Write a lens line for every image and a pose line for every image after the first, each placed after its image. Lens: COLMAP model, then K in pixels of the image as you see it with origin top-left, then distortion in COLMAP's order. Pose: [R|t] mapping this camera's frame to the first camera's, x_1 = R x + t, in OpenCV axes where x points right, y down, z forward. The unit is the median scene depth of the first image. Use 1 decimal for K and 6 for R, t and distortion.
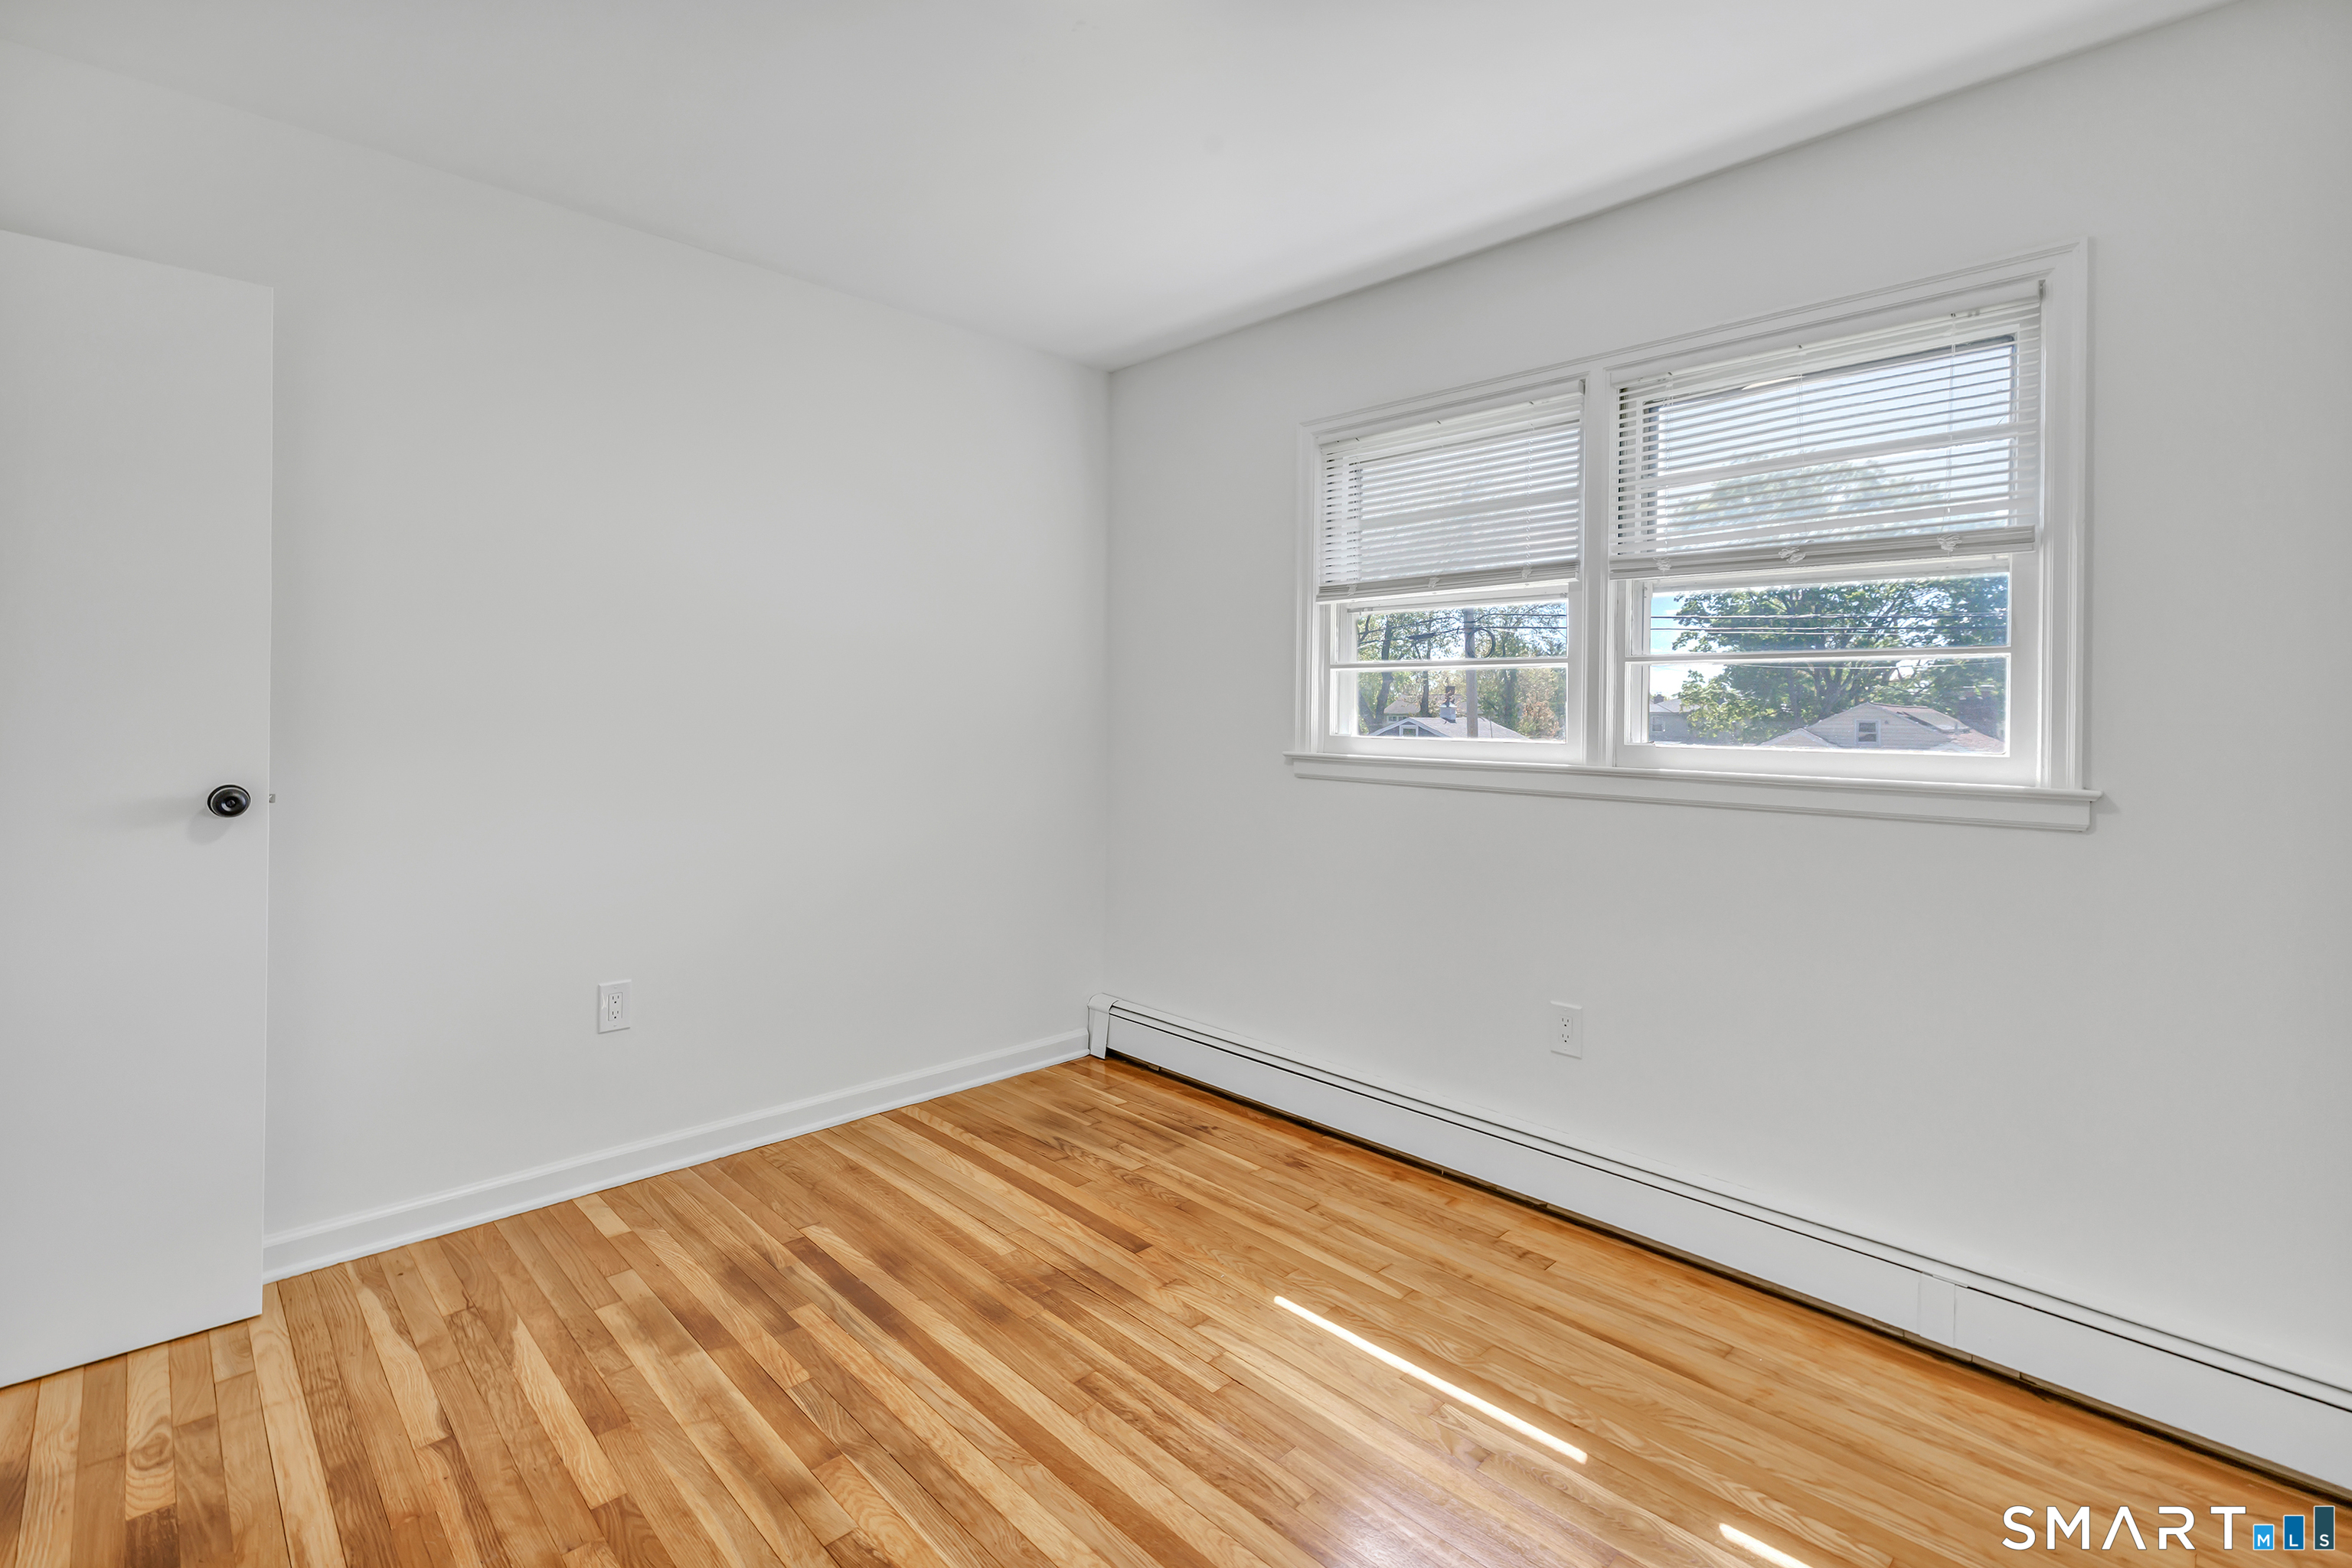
lens RADIAL K [[1111.4, 0, 1161.5], [0, 1111.4, 718.6], [0, 0, 1]] dist [0.000304, 0.000230]
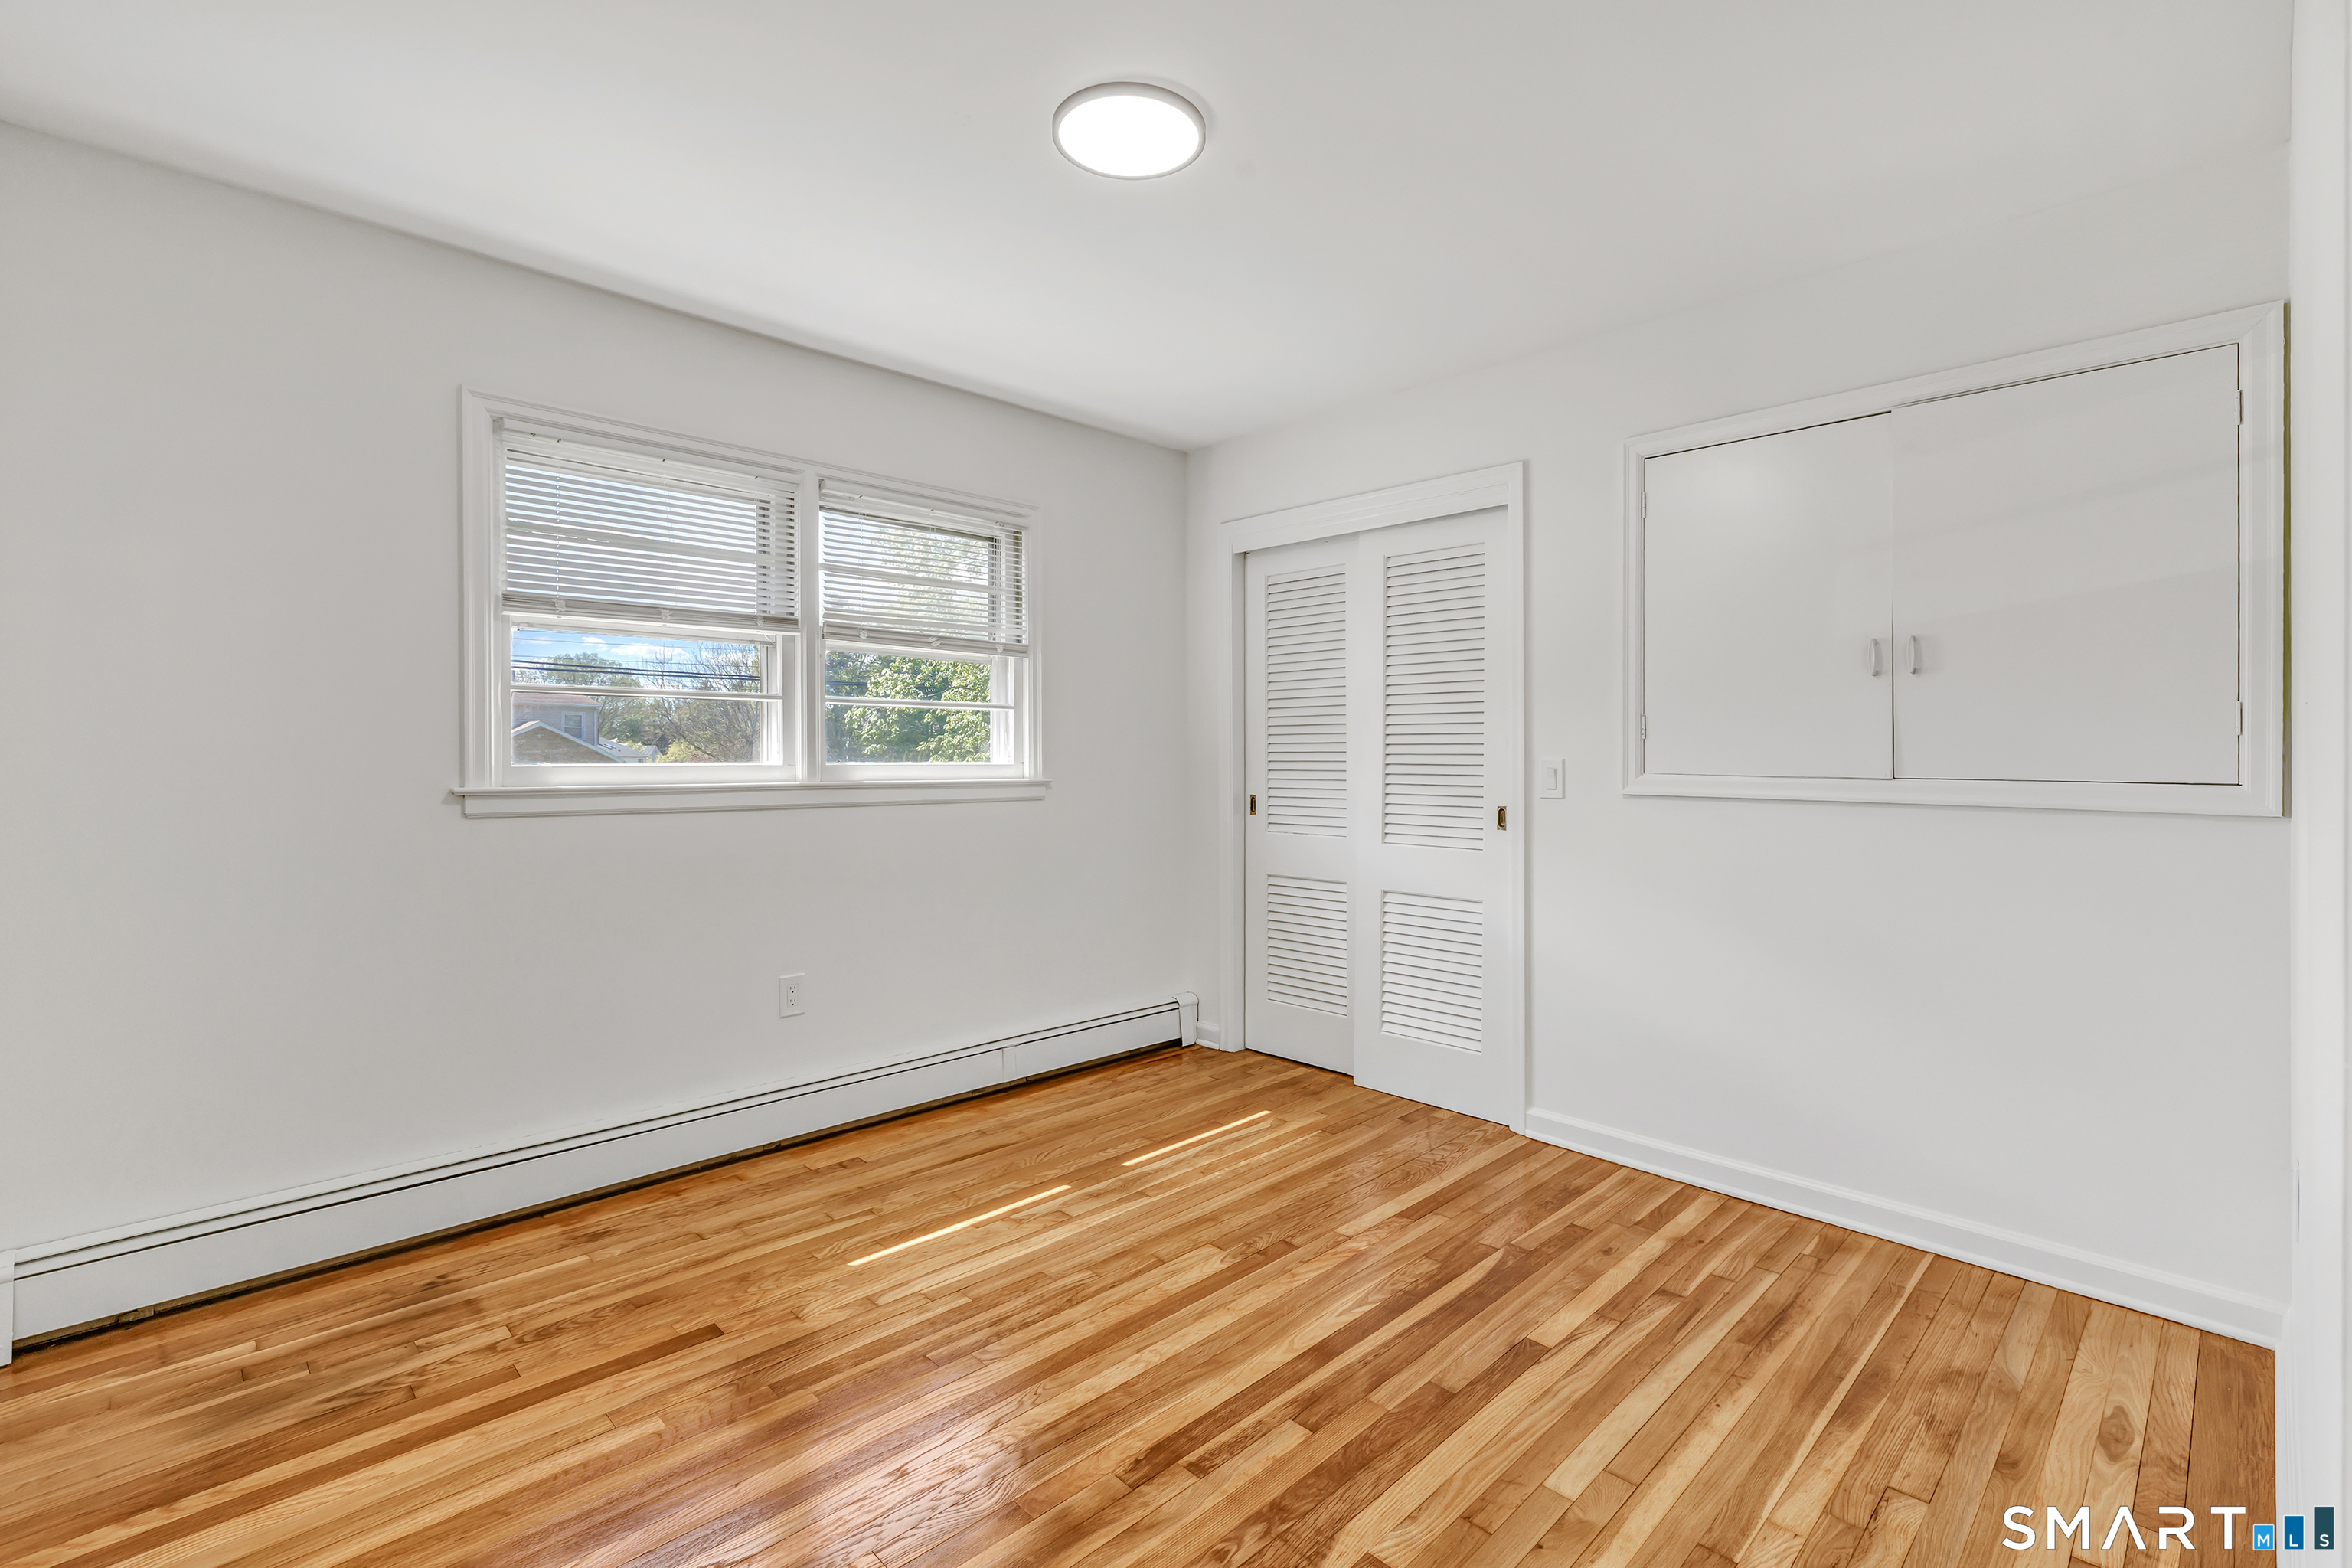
lens RADIAL K [[1065.3, 0, 1185.4], [0, 1065.3, 757.5], [0, 0, 1]] dist [0.000421, 0.000274]
pose [[-0.038500, -0.020112, 0.999056, -0.908678], [-0.000908, 0.999798, 0.020092, -0.011775], [-0.999258, -0.000133, -0.038511, 0.656865]]
